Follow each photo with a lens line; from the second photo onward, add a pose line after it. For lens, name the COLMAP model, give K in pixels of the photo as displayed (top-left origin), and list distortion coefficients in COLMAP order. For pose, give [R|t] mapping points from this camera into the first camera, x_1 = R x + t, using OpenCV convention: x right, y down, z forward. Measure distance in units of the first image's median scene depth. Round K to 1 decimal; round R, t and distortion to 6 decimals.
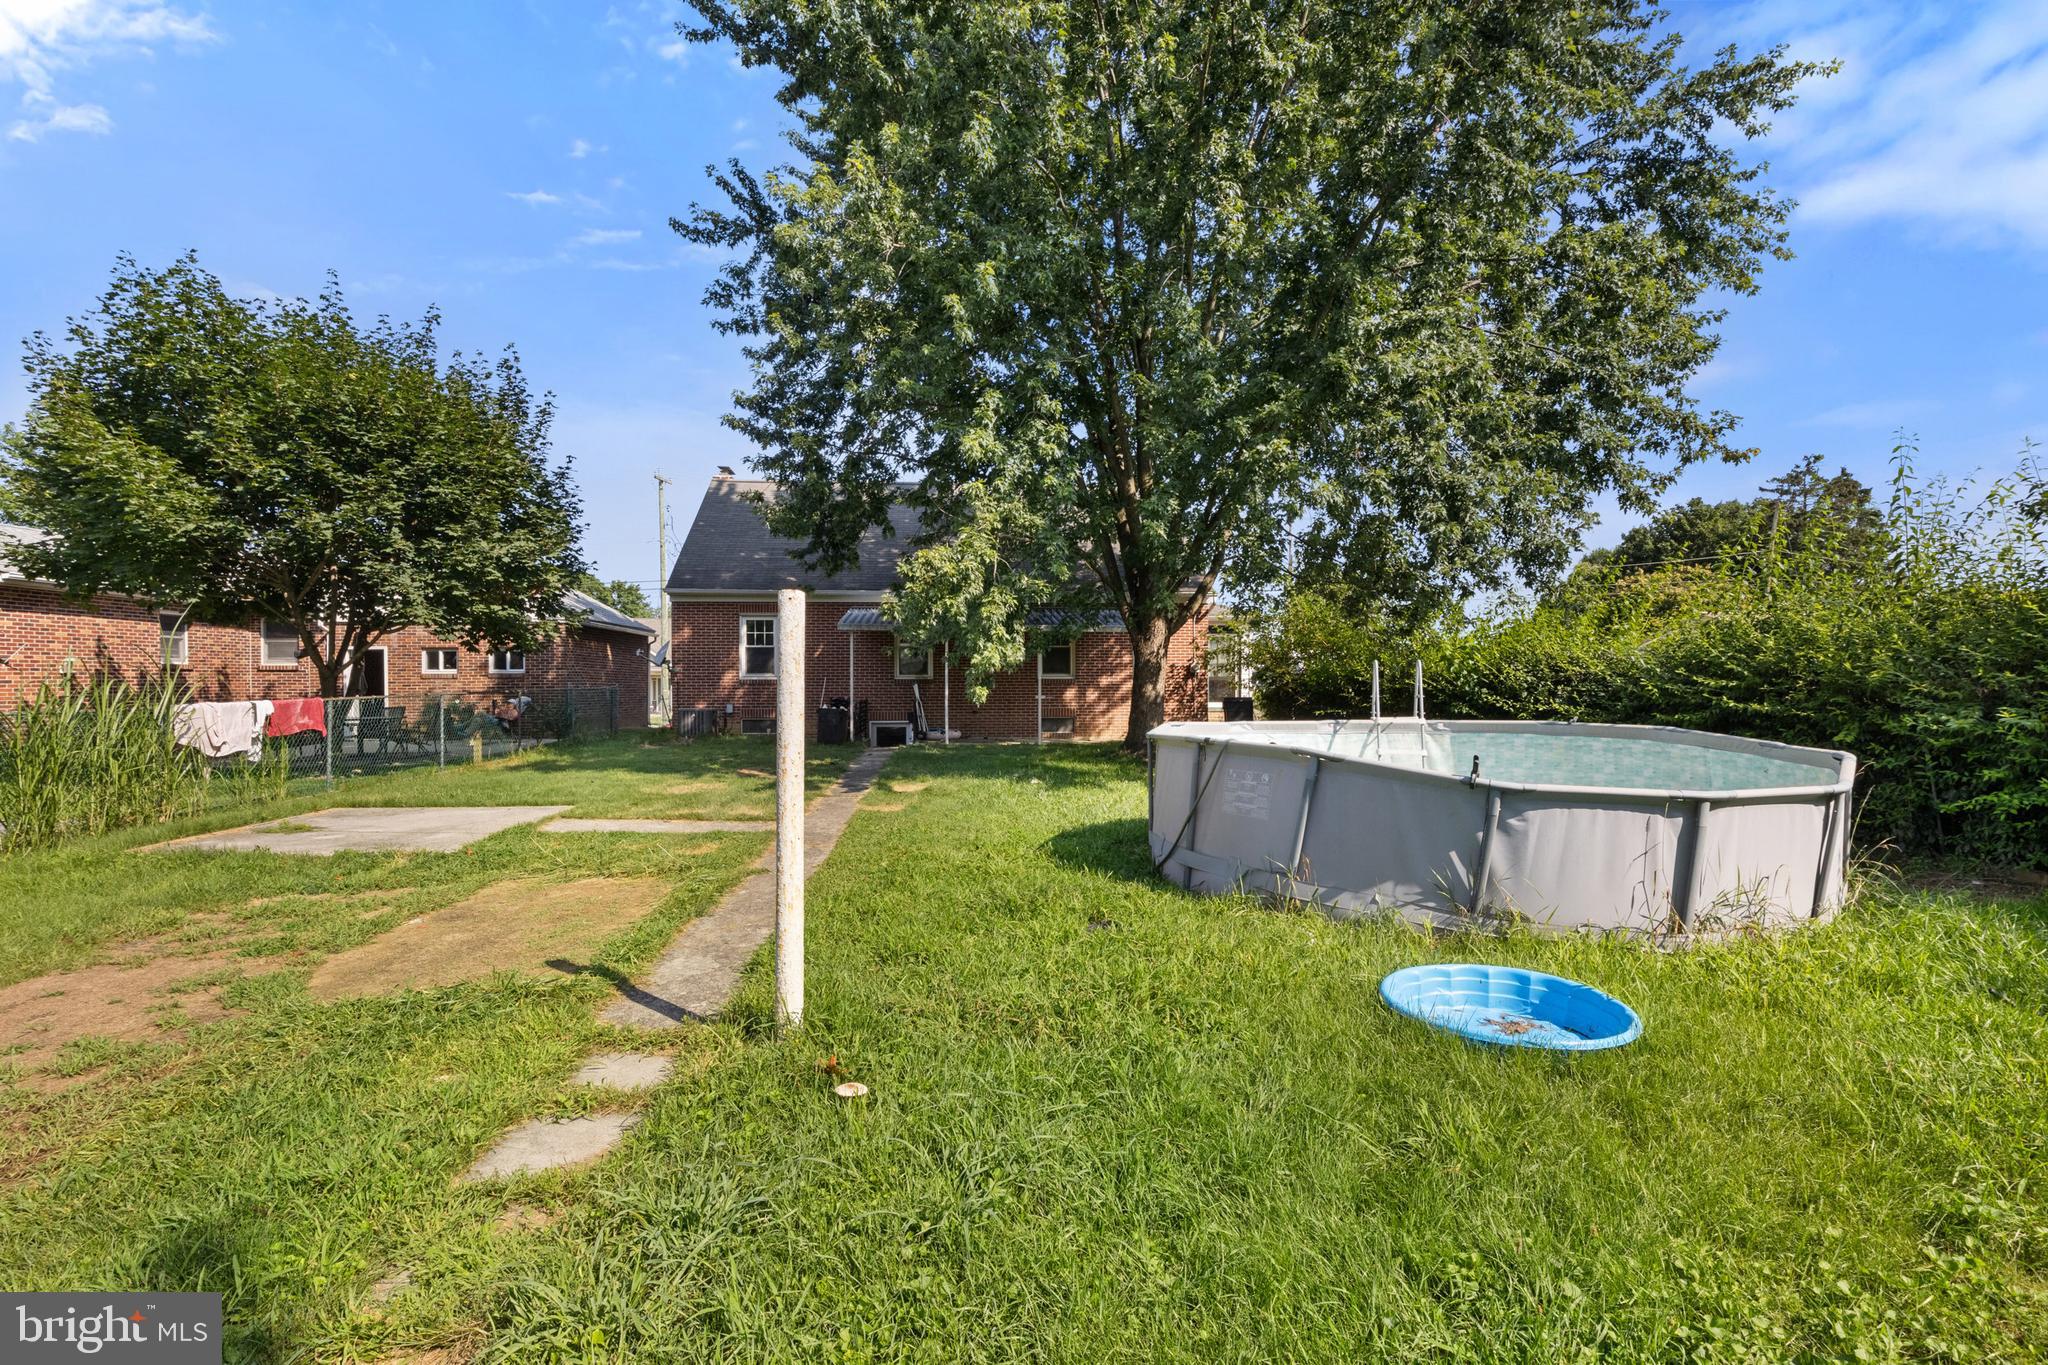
lens RADIAL K [[1006.0, 0, 984.2], [0, 1006.0, 681.5], [0, 0, 1]] dist [-0.000107, 0.000041]
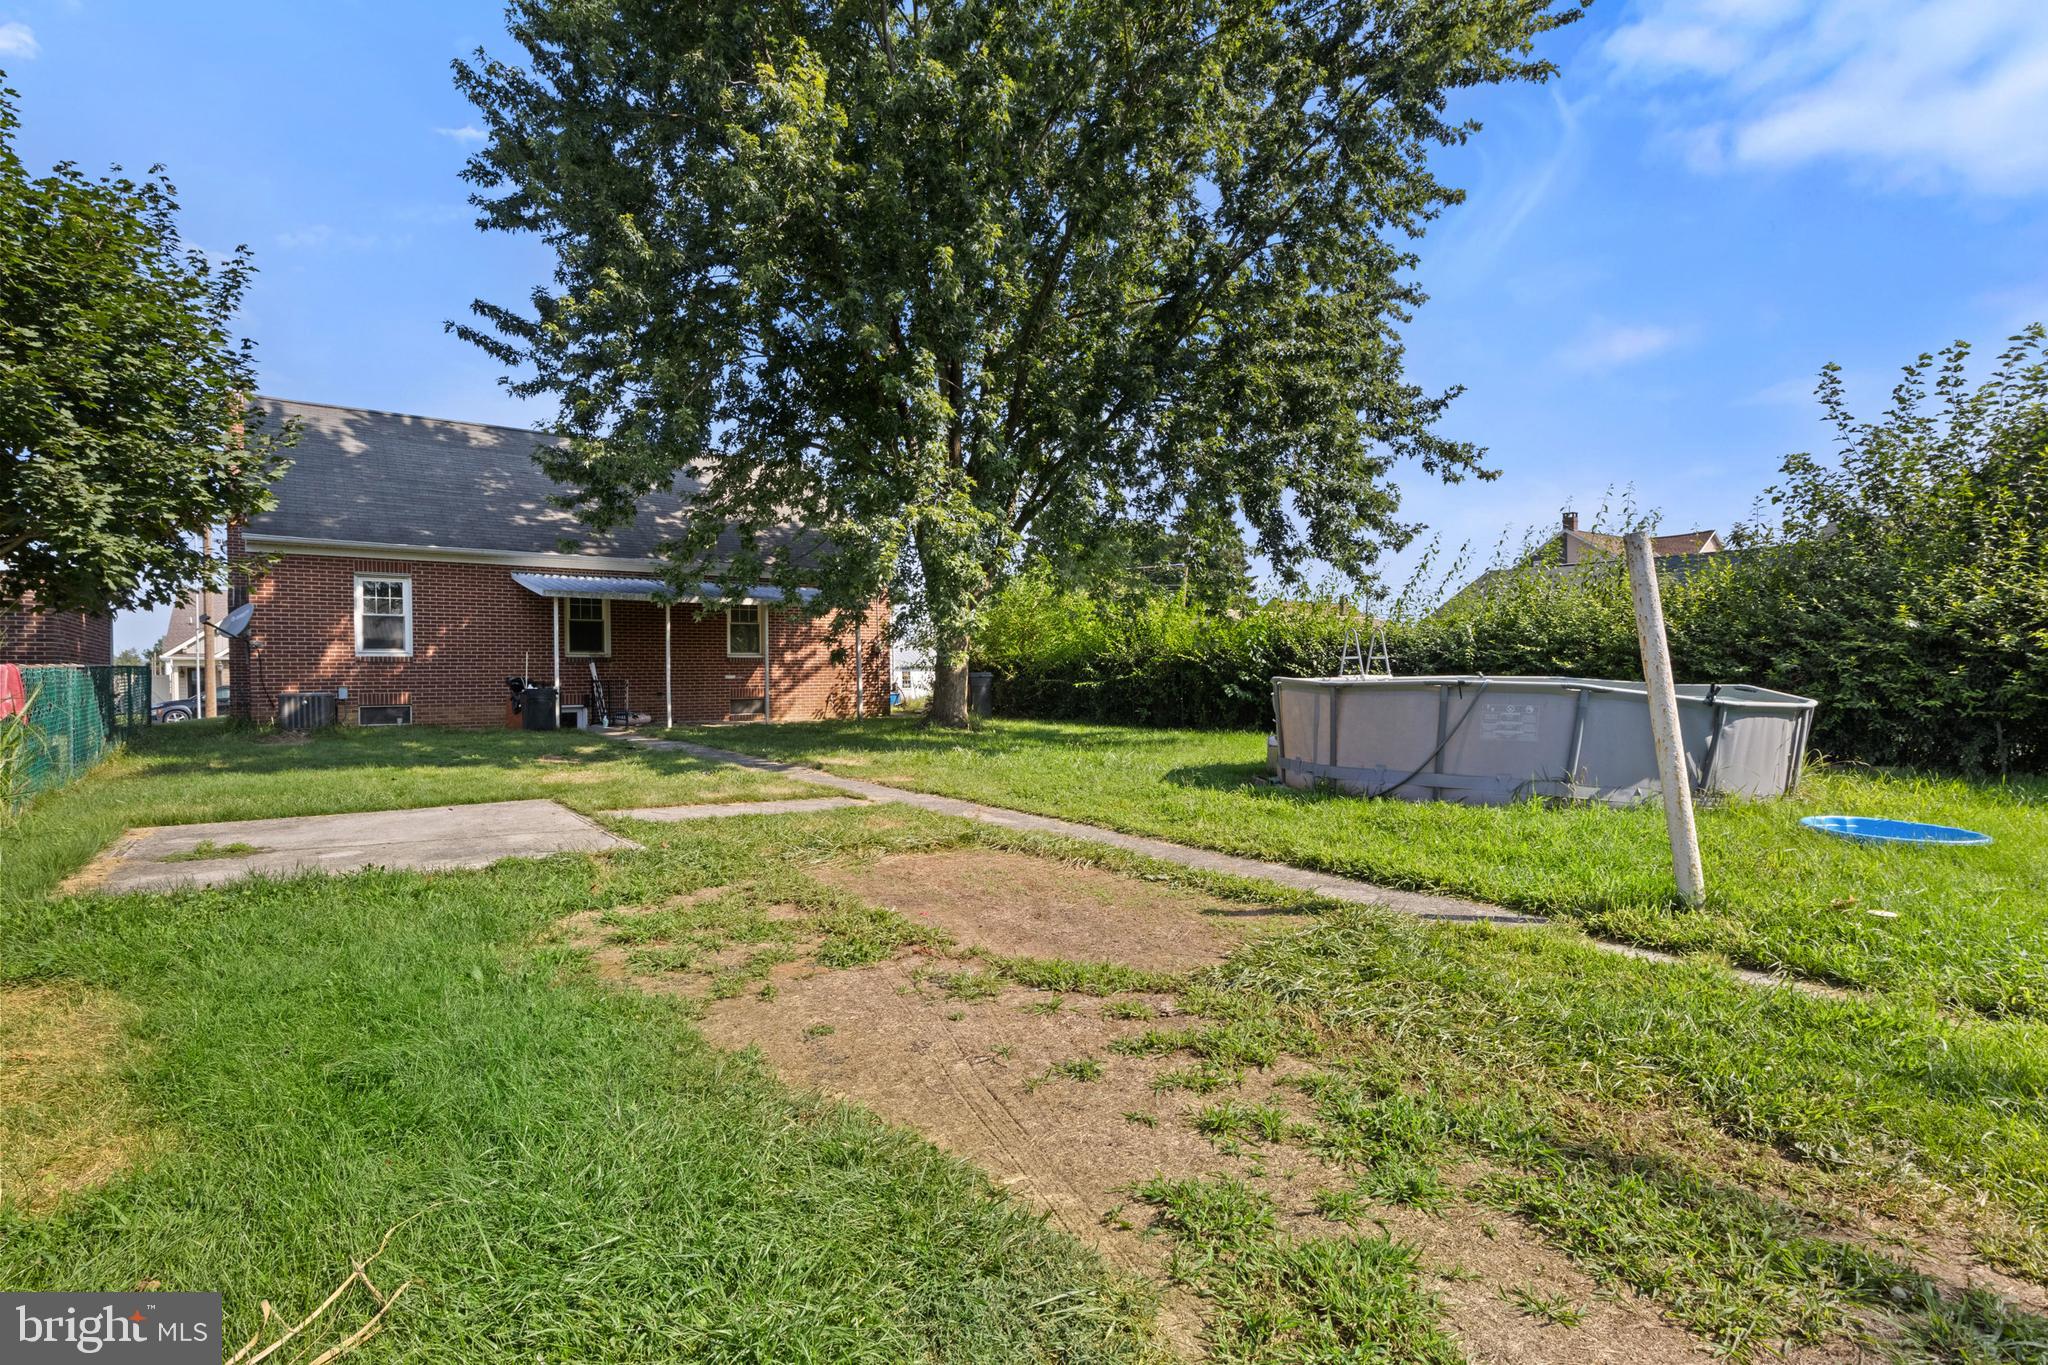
lens RADIAL K [[1030.1, 0, 1015.5], [0, 1030.1, 701.7], [0, 0, 1]] dist [-0.005356, -0.001458]
pose [[0.867013, -0.025796, 0.497617, -0.282582], [0.007892, 0.999245, 0.038050, 0.009860], [-0.498223, -0.029062, 0.866562, 0.061500]]
